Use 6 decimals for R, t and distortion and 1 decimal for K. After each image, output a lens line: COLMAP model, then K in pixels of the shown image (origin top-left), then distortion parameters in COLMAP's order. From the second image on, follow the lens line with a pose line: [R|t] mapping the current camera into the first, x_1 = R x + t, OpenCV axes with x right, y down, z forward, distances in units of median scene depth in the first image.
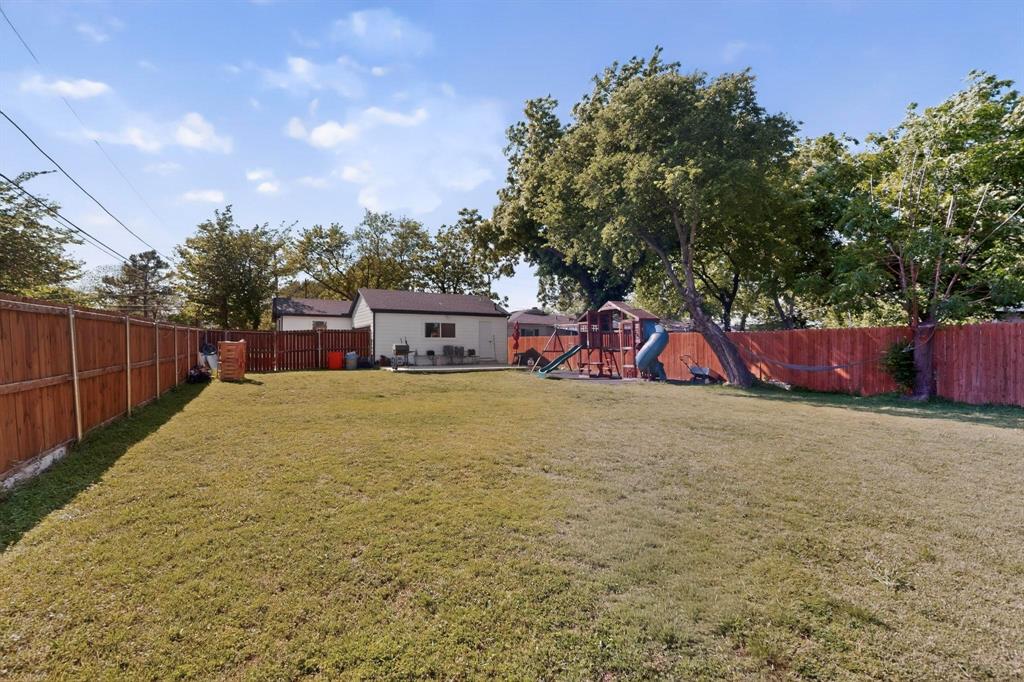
lens RADIAL K [[454.6, 0, 512.0], [0, 454.6, 341.0], [0, 0, 1]] dist [0.014913, -0.000034]
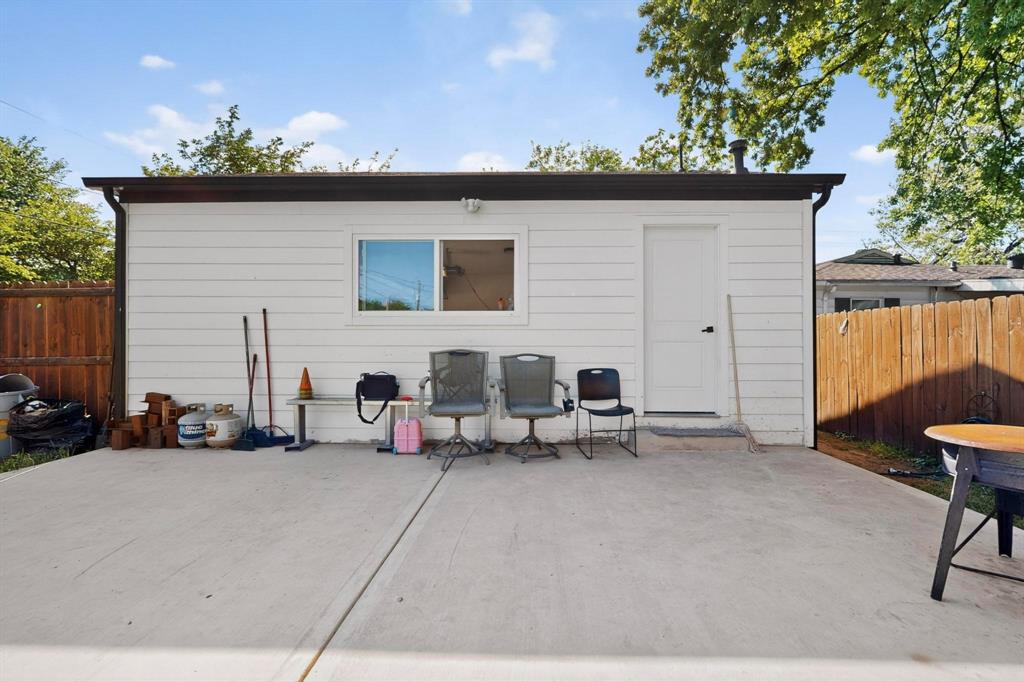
lens RADIAL K [[454.6, 0, 512.0], [0, 454.6, 341.0], [0, 0, 1]] dist [0.014913, -0.000034]
pose [[0.863720, -0.005509, -0.503941, -0.023343], [0.003798, 0.999983, -0.004422, 0.007325], [0.503957, 0.001906, 0.863726, 0.826101]]
